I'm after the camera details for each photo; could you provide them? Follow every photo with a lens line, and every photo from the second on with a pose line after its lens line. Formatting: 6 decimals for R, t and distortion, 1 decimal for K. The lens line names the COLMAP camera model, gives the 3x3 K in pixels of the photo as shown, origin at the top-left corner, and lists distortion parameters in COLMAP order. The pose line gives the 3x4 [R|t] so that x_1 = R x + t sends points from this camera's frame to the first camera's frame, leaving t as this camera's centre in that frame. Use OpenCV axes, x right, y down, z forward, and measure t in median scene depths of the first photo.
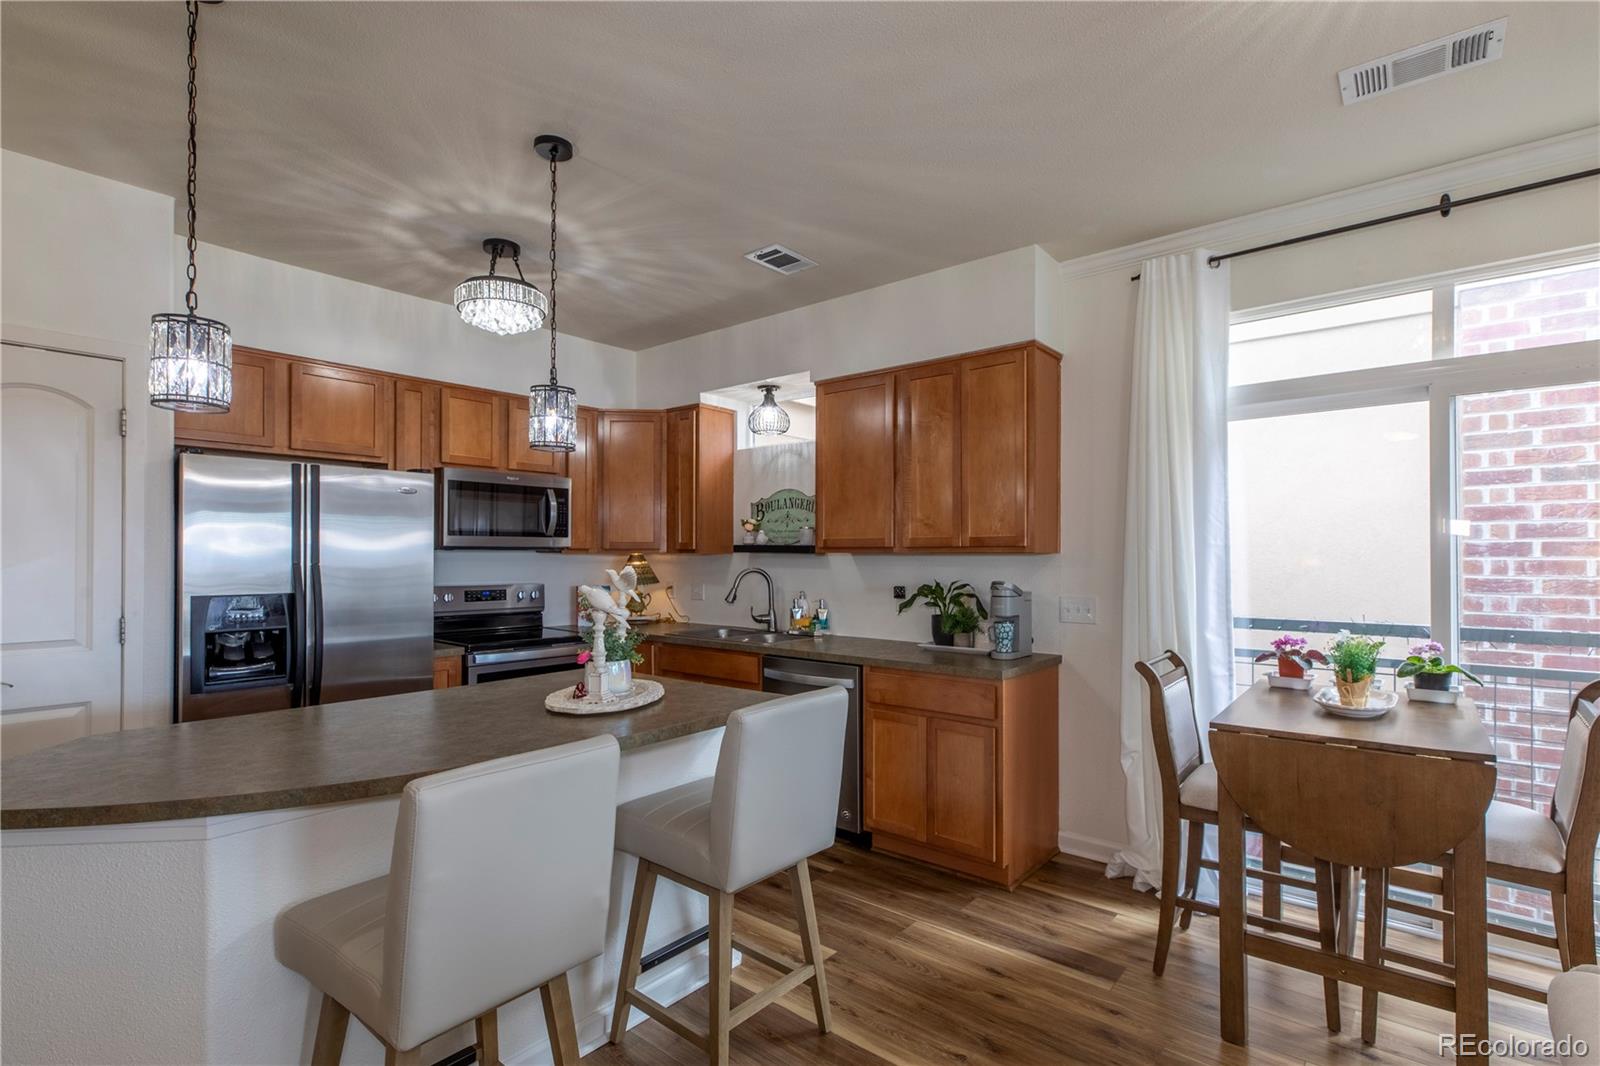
lens RADIAL K [[749.8, 0, 797.4], [0, 749.8, 550.8], [0, 0, 1]] dist [-0.000989, -0.000714]
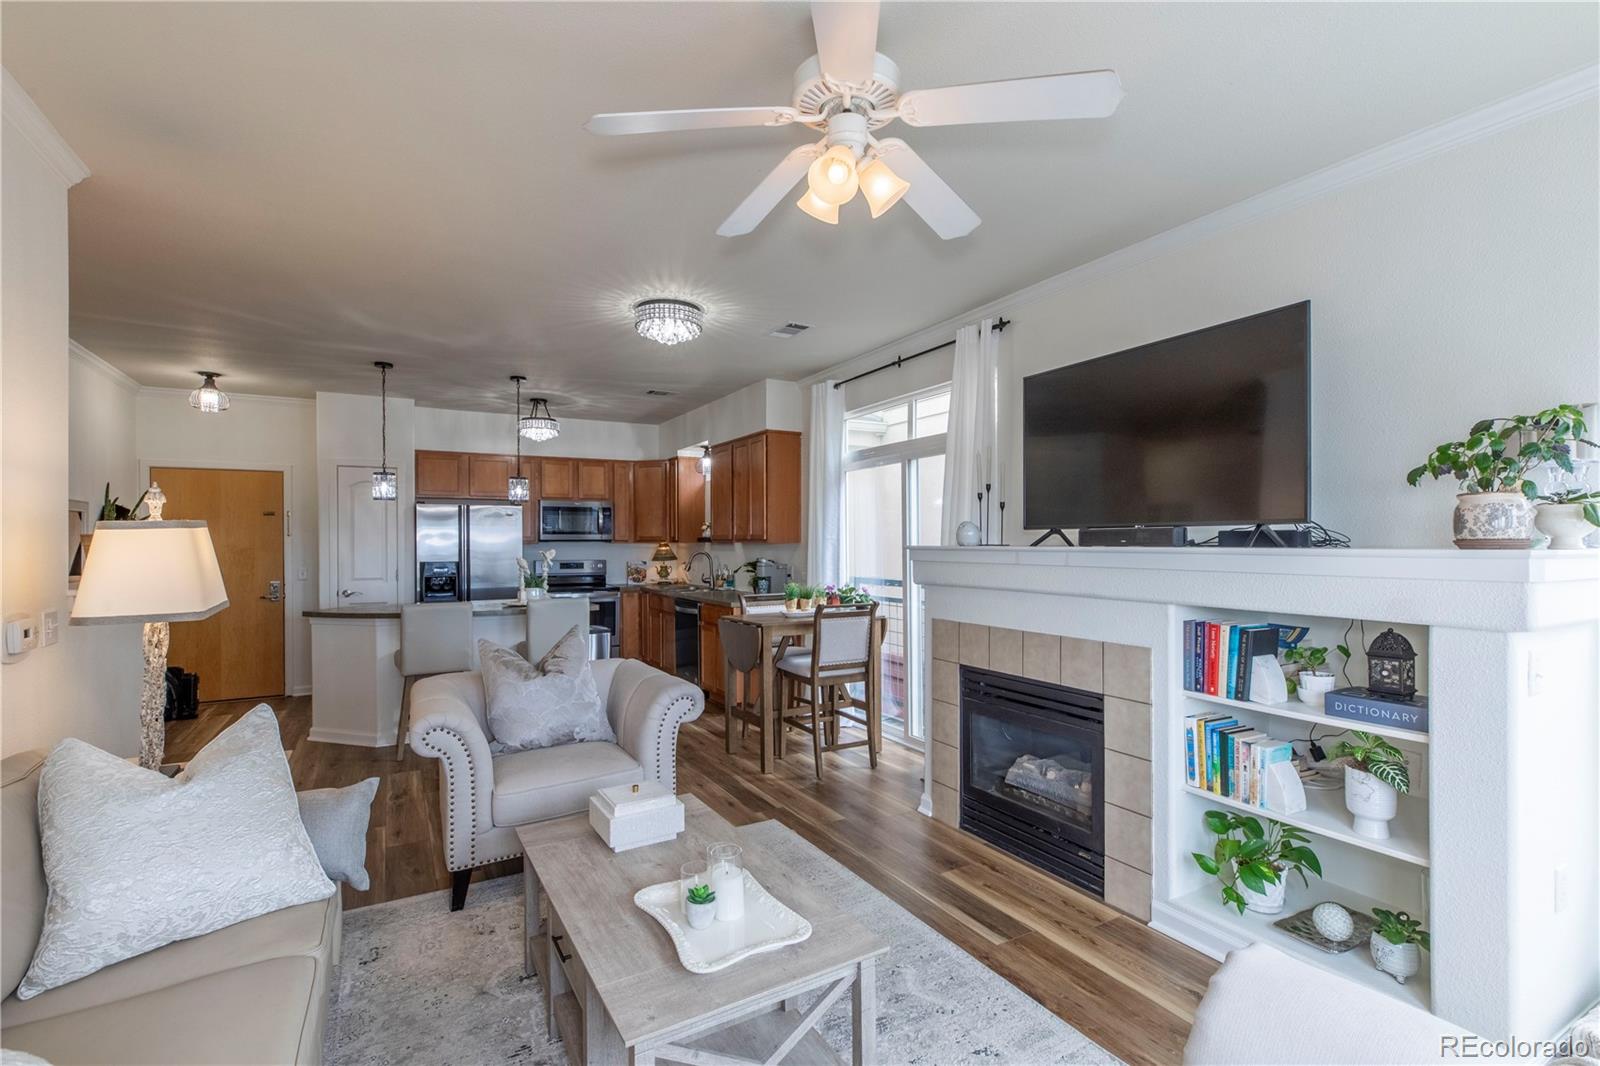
lens RADIAL K [[732.1, 0, 800.0], [0, 732.1, 533.0], [0, 0, 1]] dist [0.001078, -0.000656]
pose [[0.934078, -0.007824, -0.356983, 0.930472], [0.006222, 0.999965, -0.005638, -0.009057], [0.357015, 0.003045, 0.934094, -0.608694]]
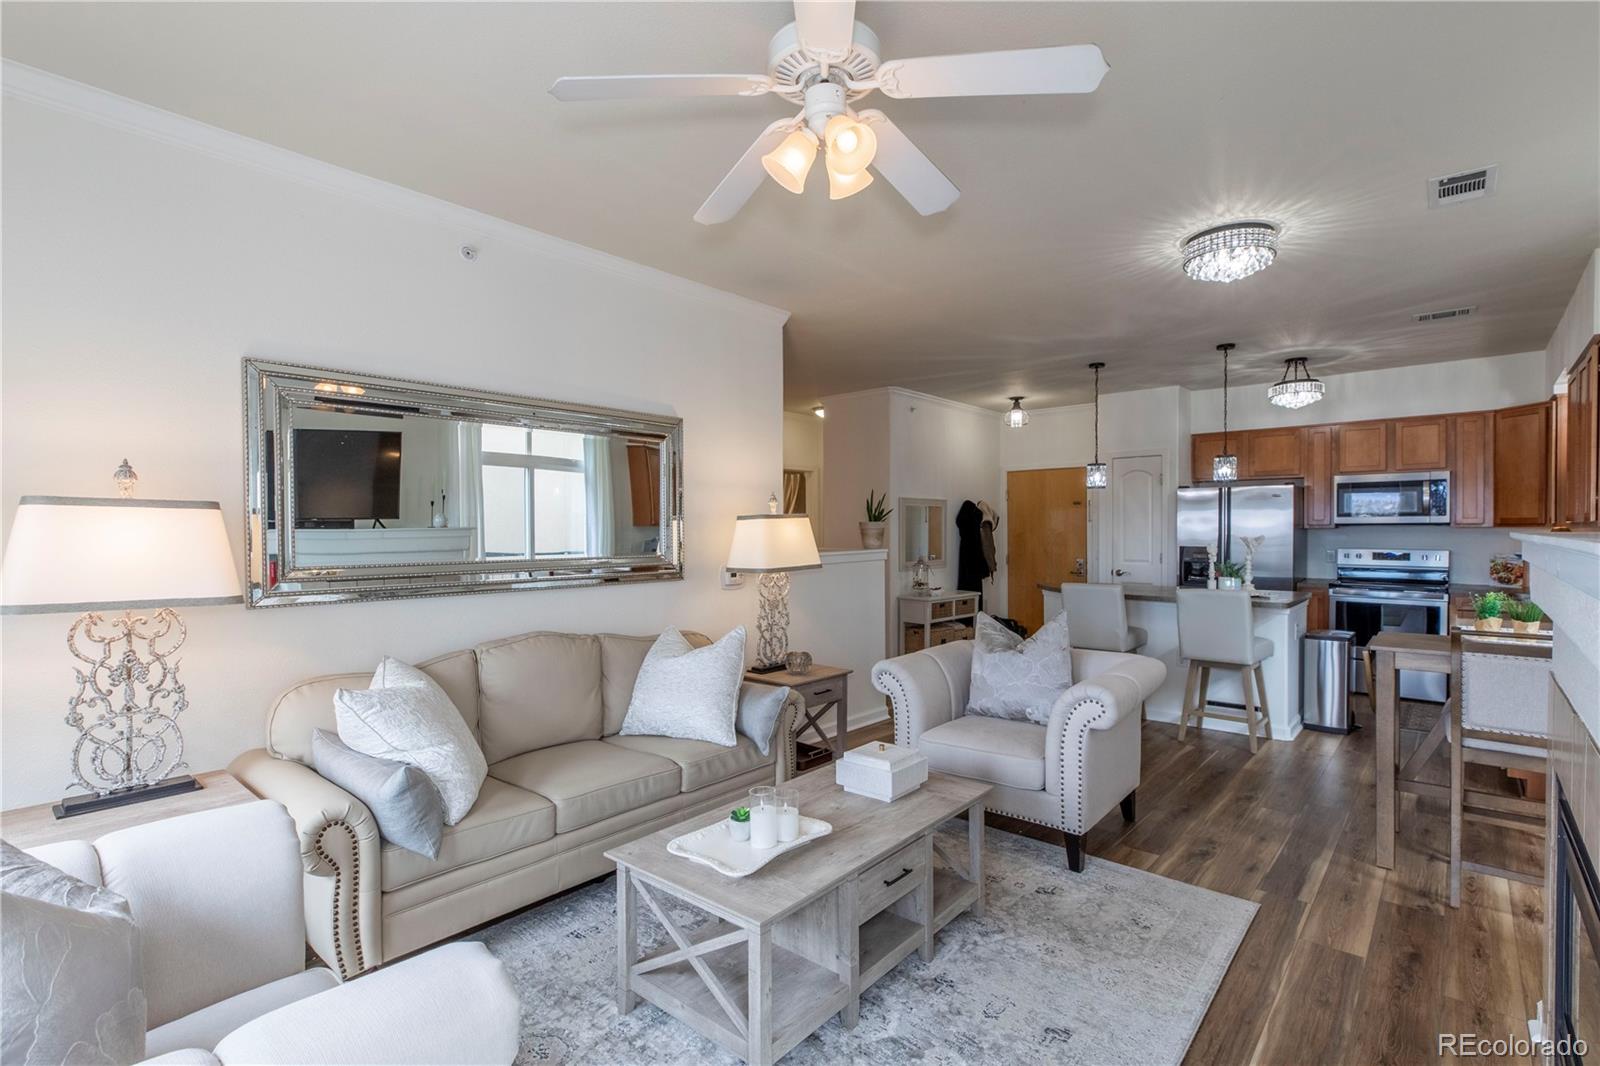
lens RADIAL K [[732.1, 0, 800.0], [0, 732.1, 533.0], [0, 0, 1]] dist [0.001078, -0.000656]
pose [[-0.022275, 0.004270, -0.999743, 1.262266], [0.009823, 0.999944, 0.004052, -0.003546], [0.999704, -0.009730, -0.022316, -0.150484]]
